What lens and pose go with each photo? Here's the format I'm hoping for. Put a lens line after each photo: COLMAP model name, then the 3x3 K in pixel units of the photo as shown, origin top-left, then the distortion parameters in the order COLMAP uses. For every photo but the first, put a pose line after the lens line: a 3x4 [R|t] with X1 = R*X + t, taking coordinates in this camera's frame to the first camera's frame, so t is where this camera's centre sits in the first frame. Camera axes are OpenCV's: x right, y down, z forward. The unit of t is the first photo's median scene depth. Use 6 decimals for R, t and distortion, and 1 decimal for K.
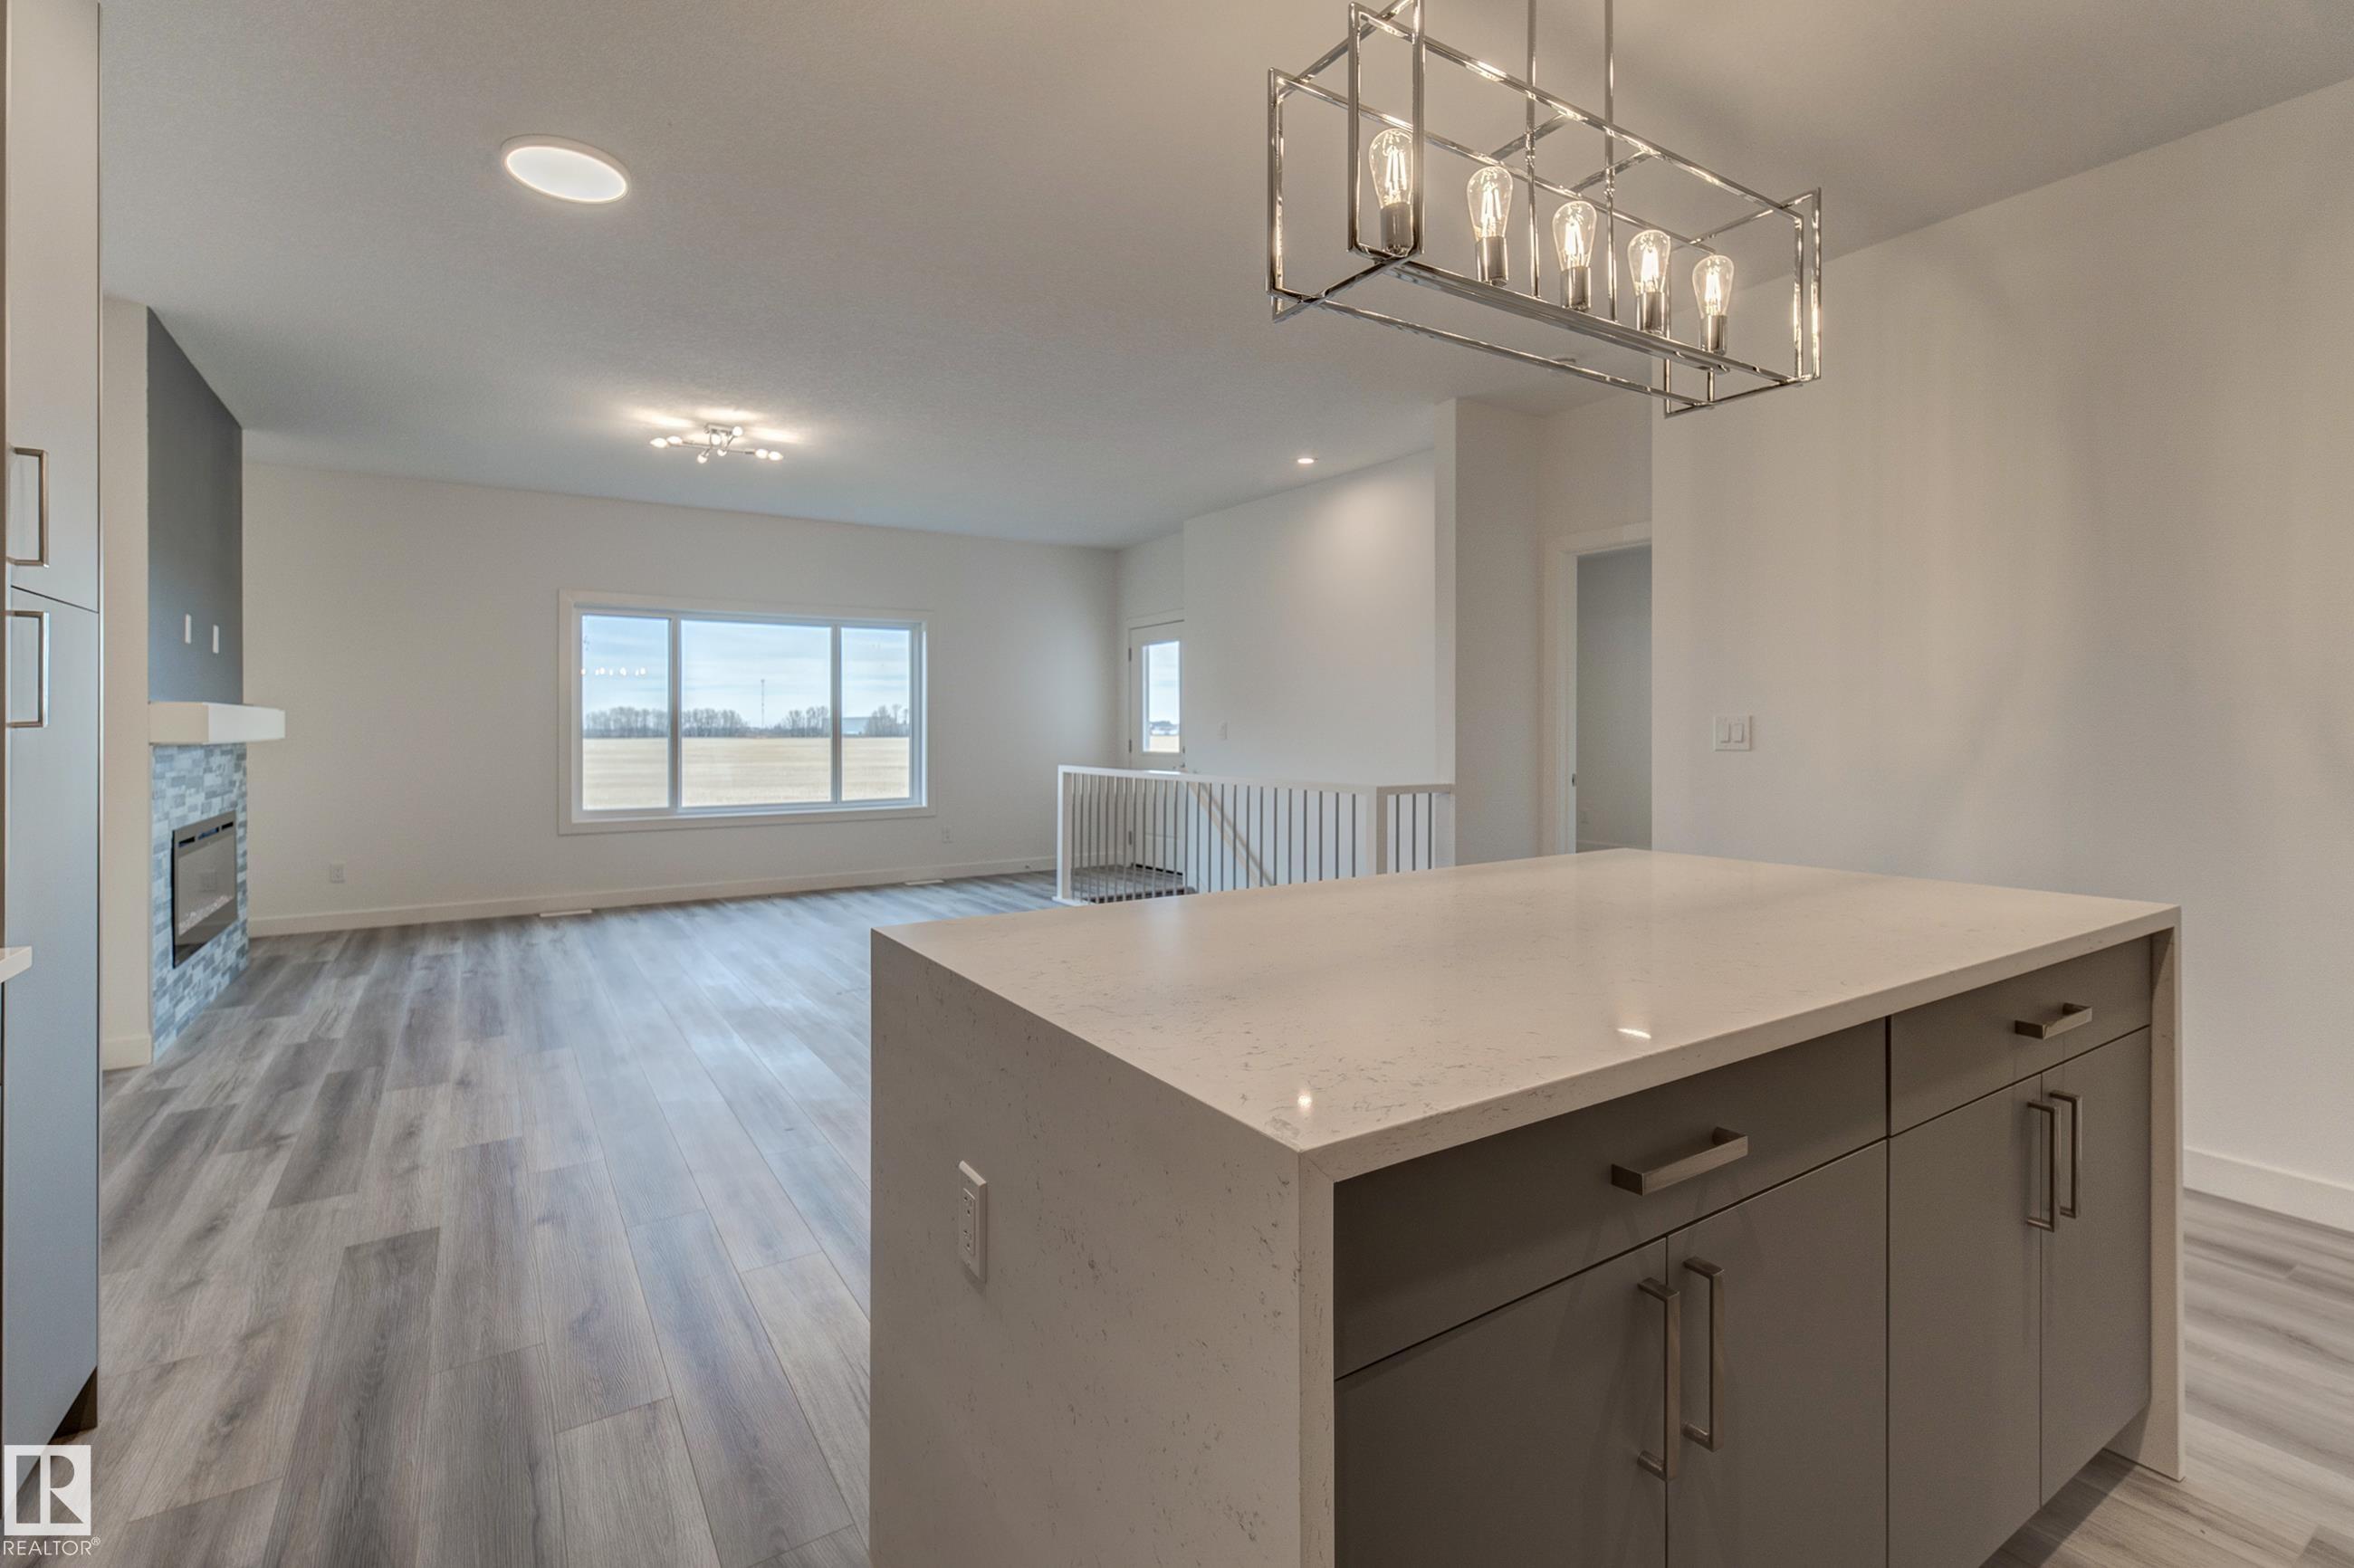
lens RADIAL K [[1066.0, 0, 1122.2], [0, 1066.0, 715.2], [0, 0, 1]] dist [0.005543, -0.000665]
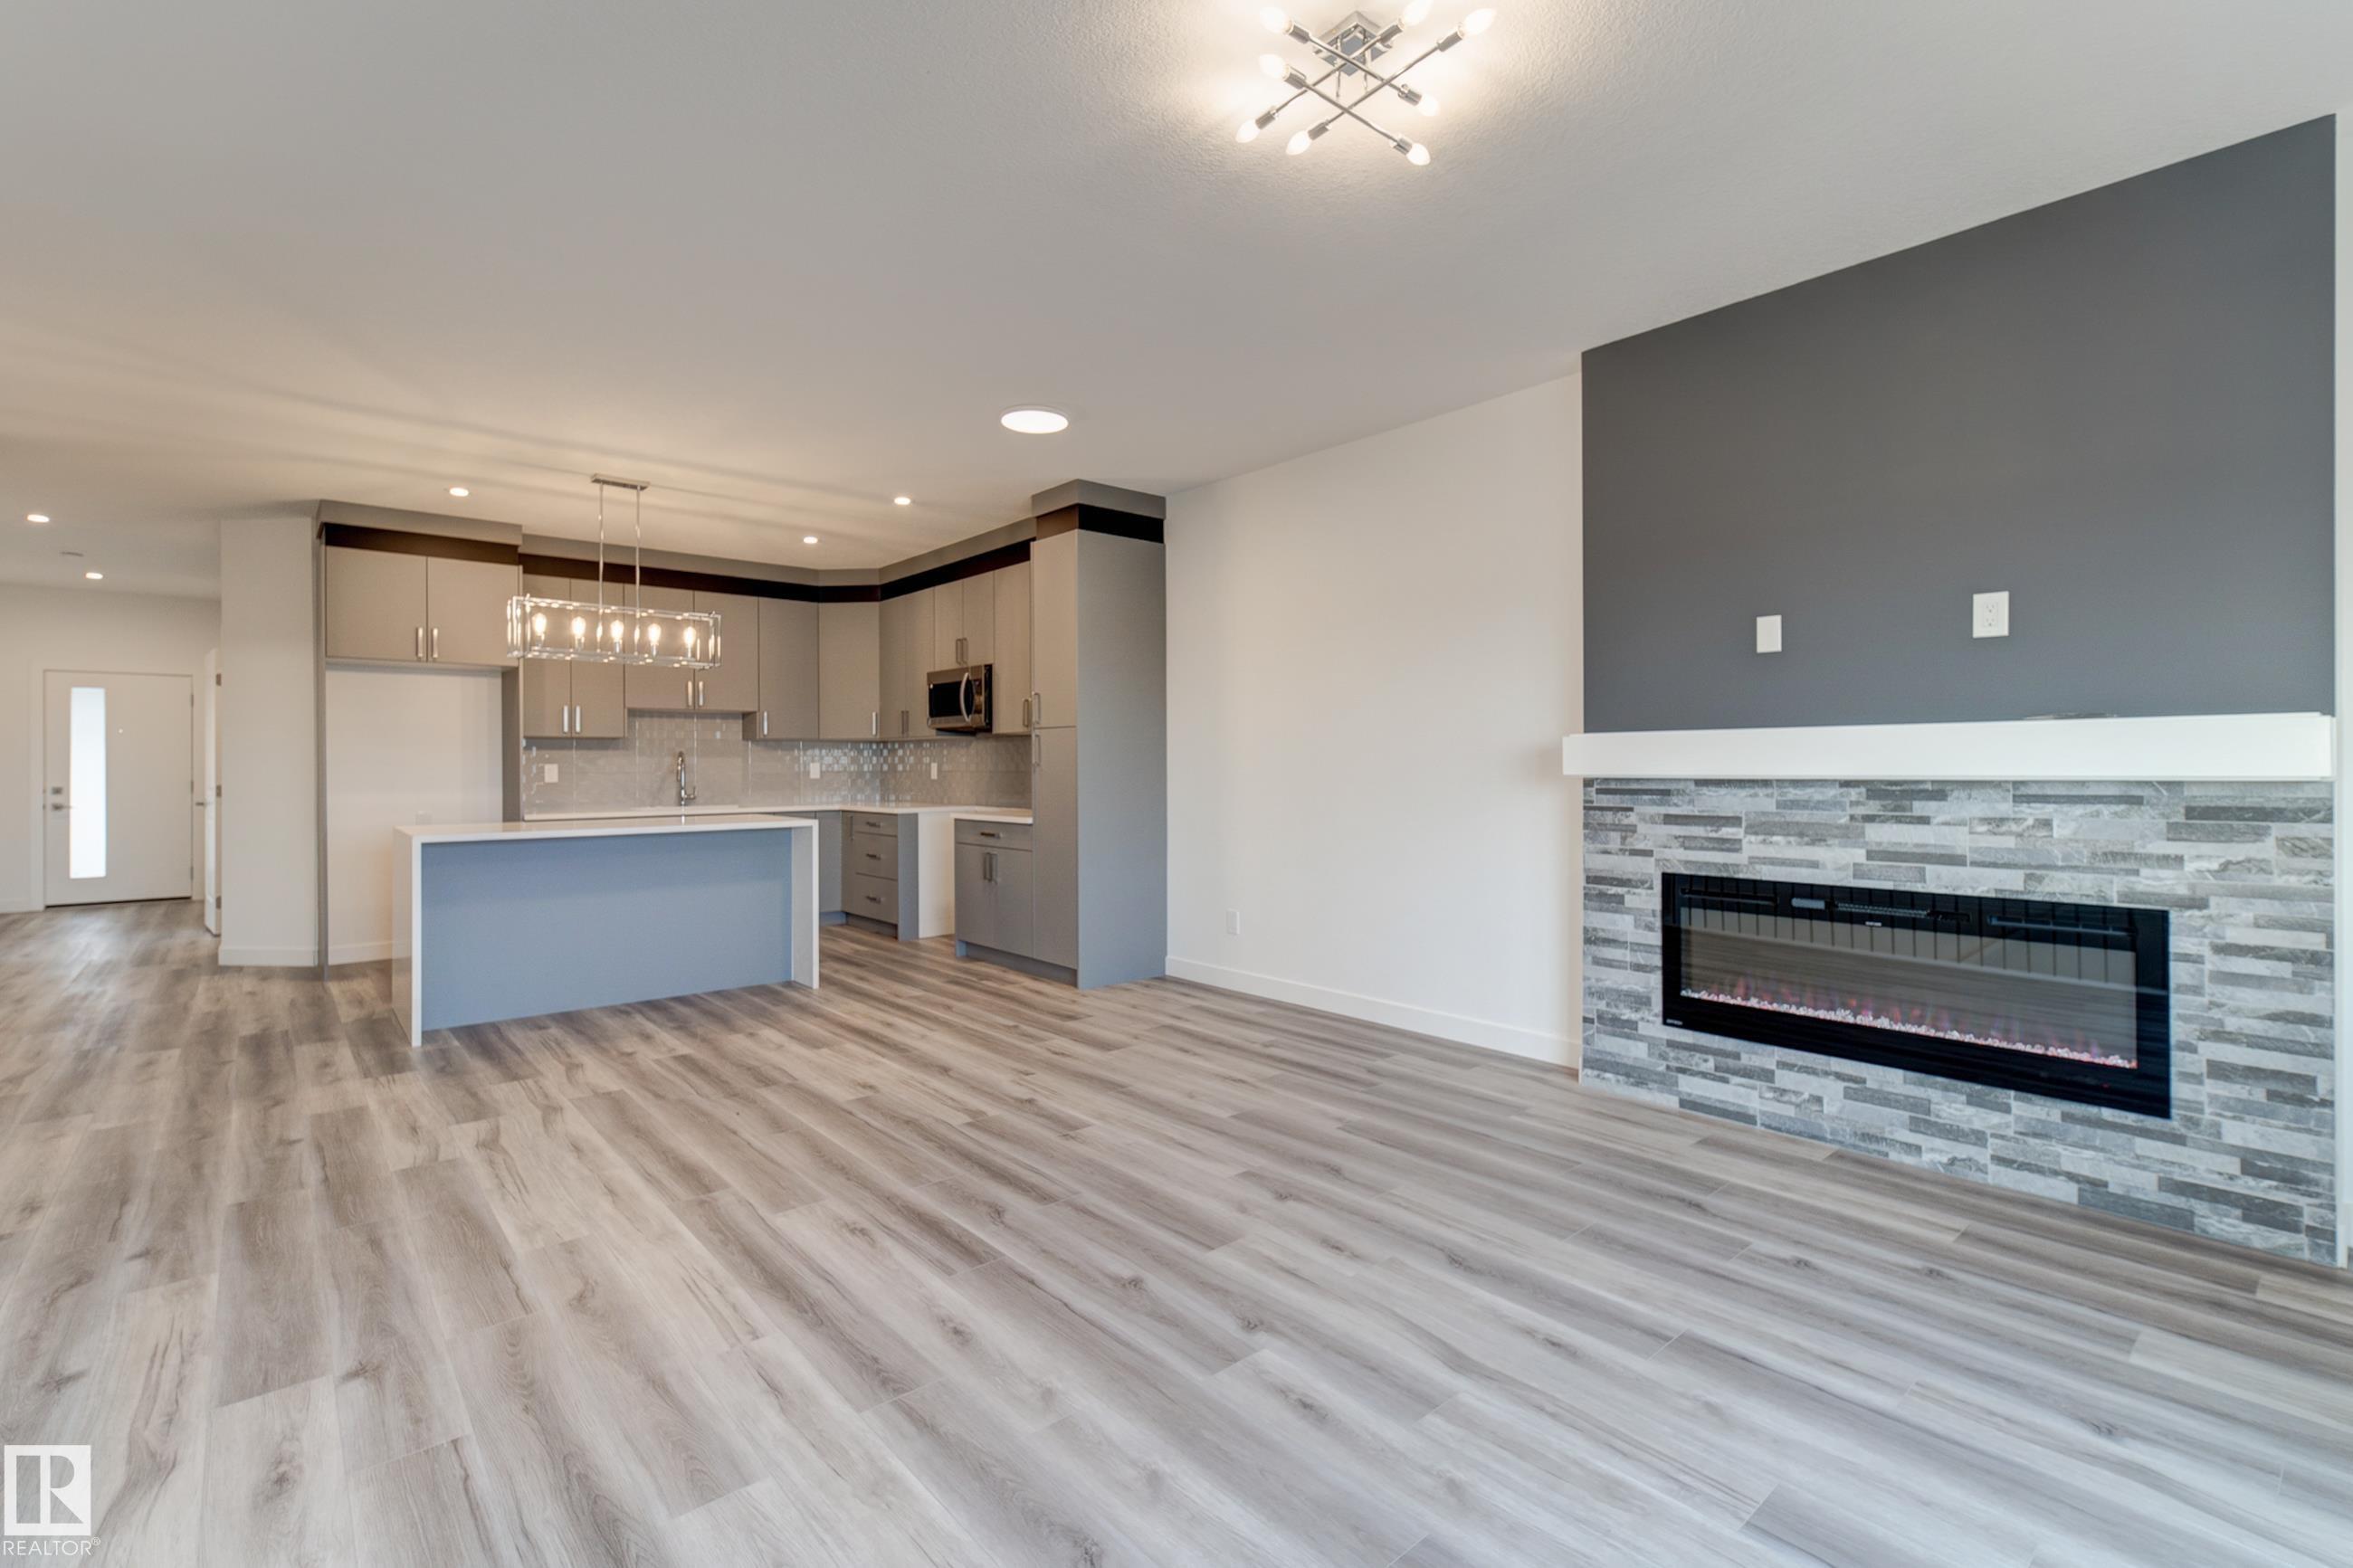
lens RADIAL K [[1065.5, 0, 1137.8], [0, 1065.5, 774.9], [0, 0, 1]] dist [0.005543, -0.000665]
pose [[-0.989609, 0.013184, -0.143176, -0.233893], [0.012928, 0.999913, 0.002719, 0.012075], [0.143200, 0.000840, -0.989693, 1.379359]]
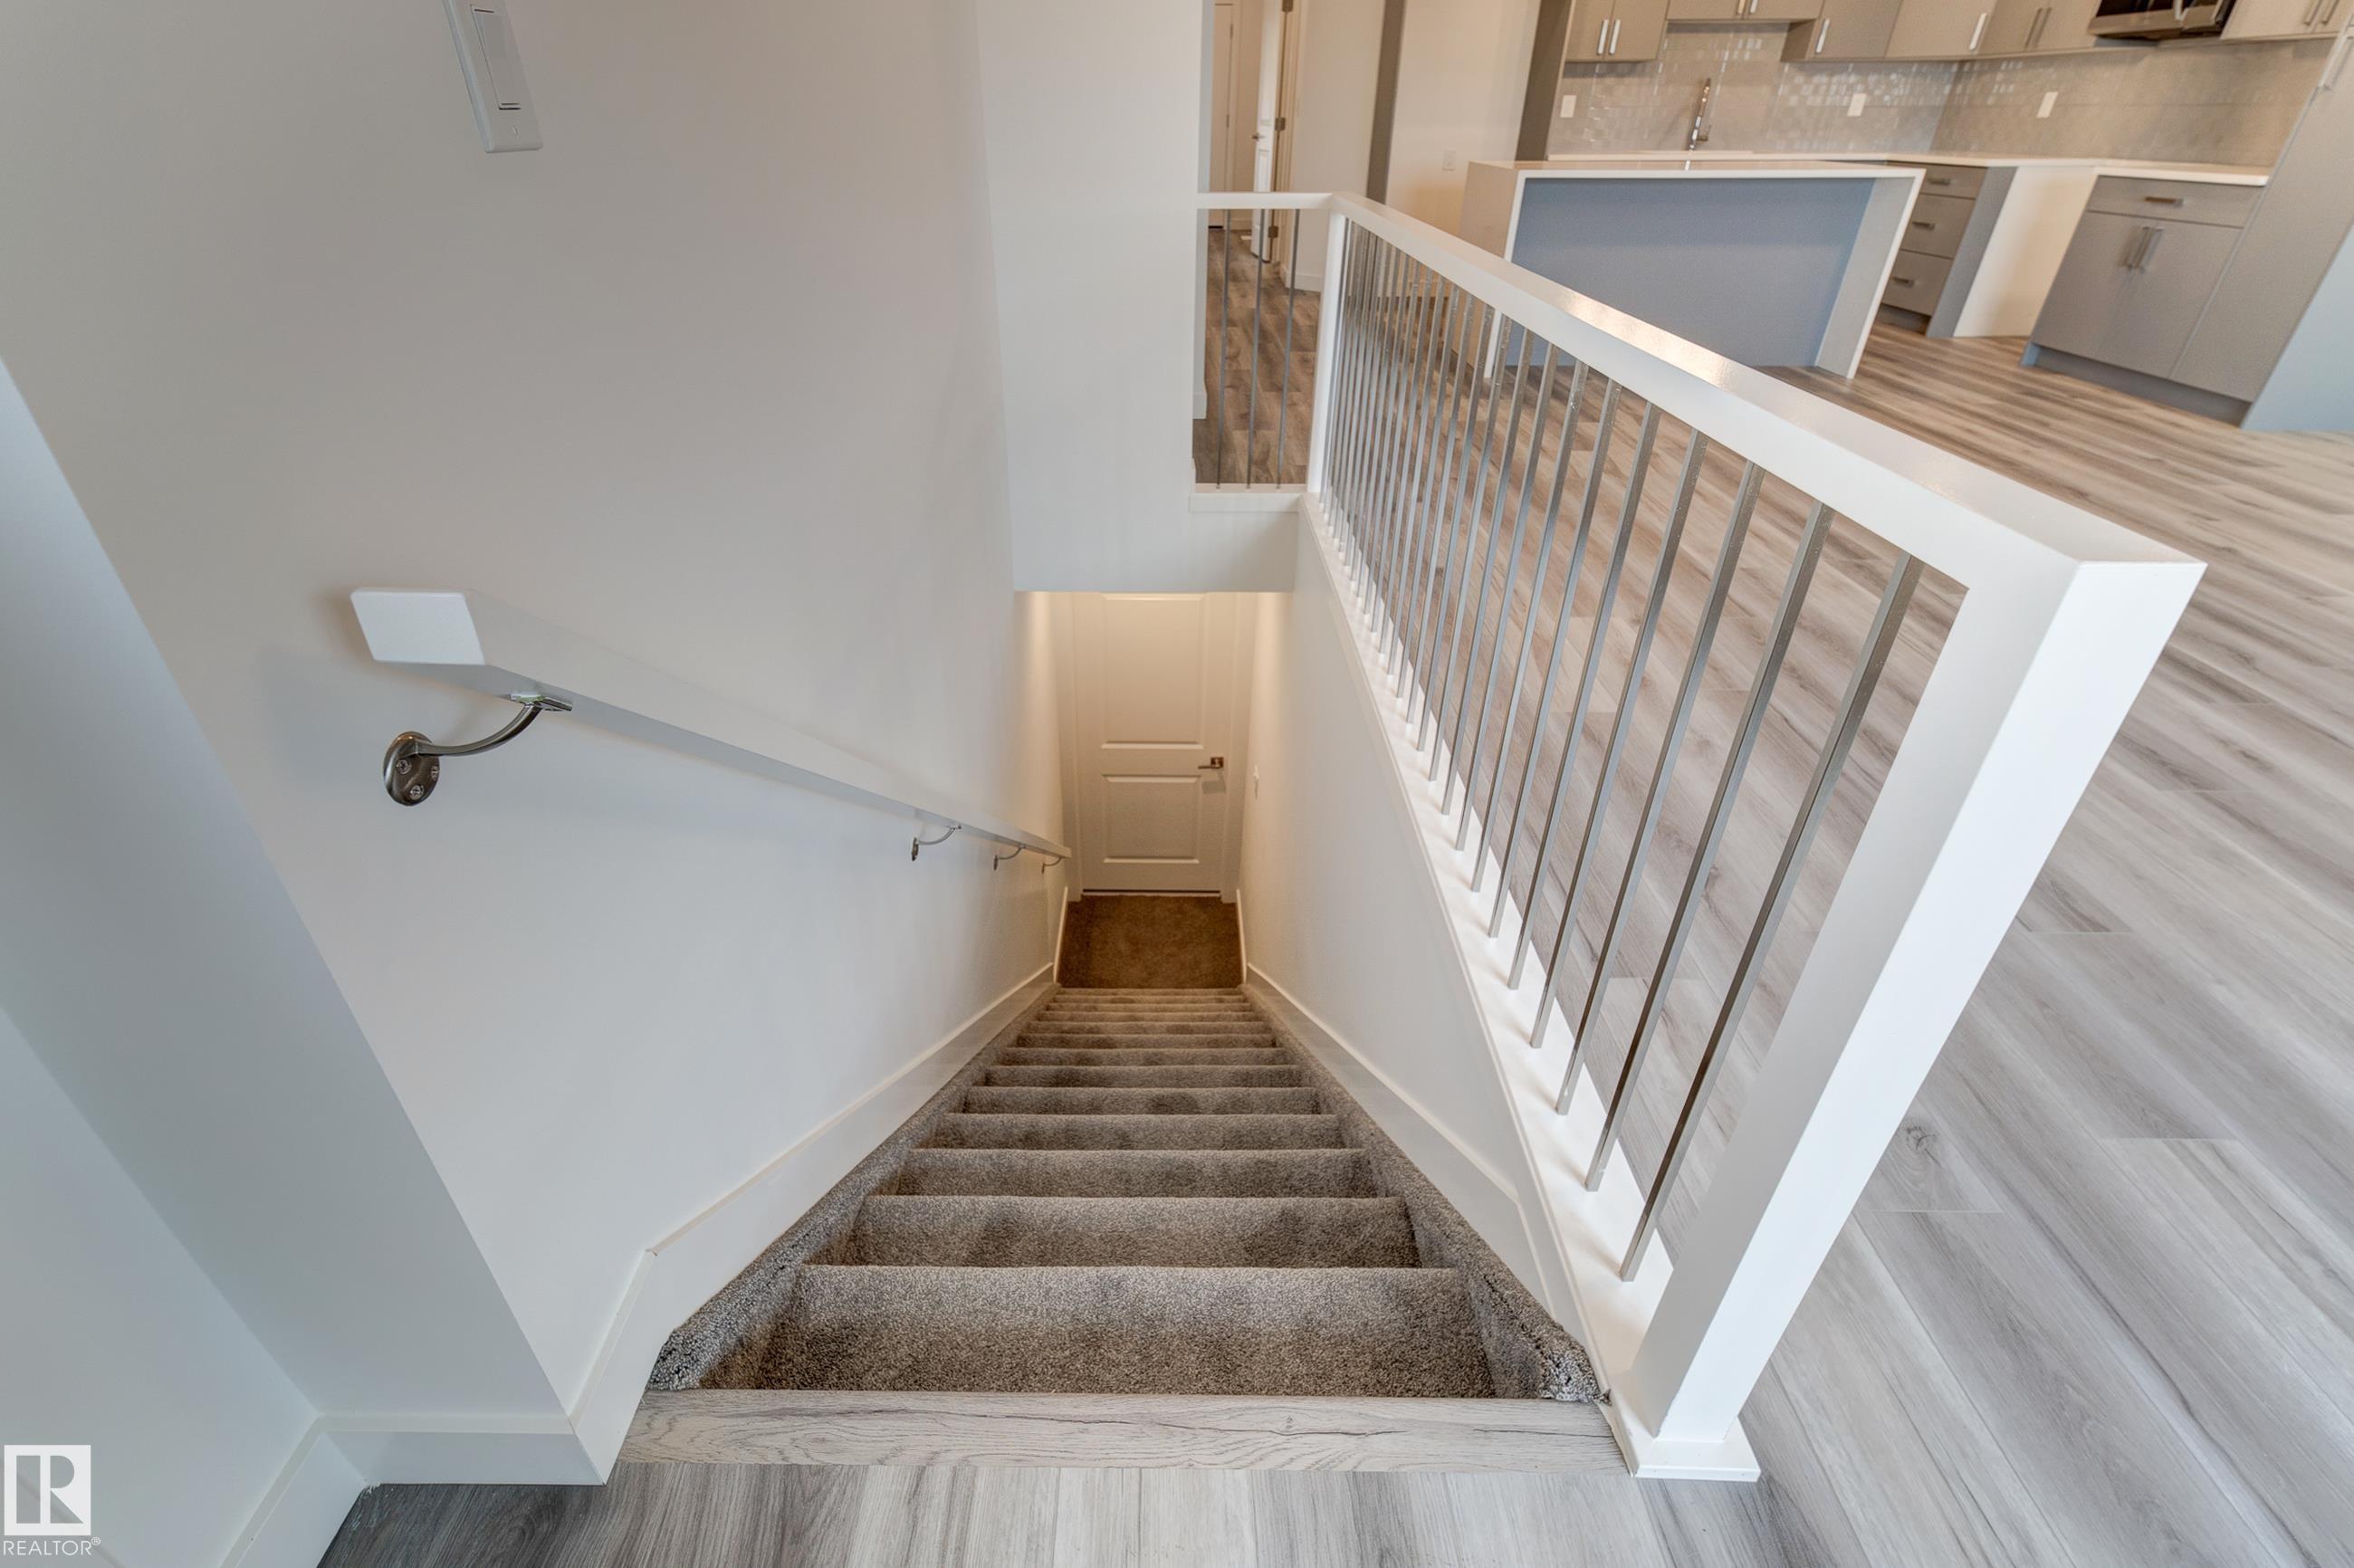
lens RADIAL K [[1066.0, 0, 1148.2], [0, 1066.0, 735.9], [0, 0, 1]] dist [0.005543, -0.000665]
pose [[-0.849214, -0.260598, 0.459264, -0.053564], [0.002673, 0.867606, 0.497245, 0.020450], [-0.528041, 0.423495, -0.736087, 1.470463]]
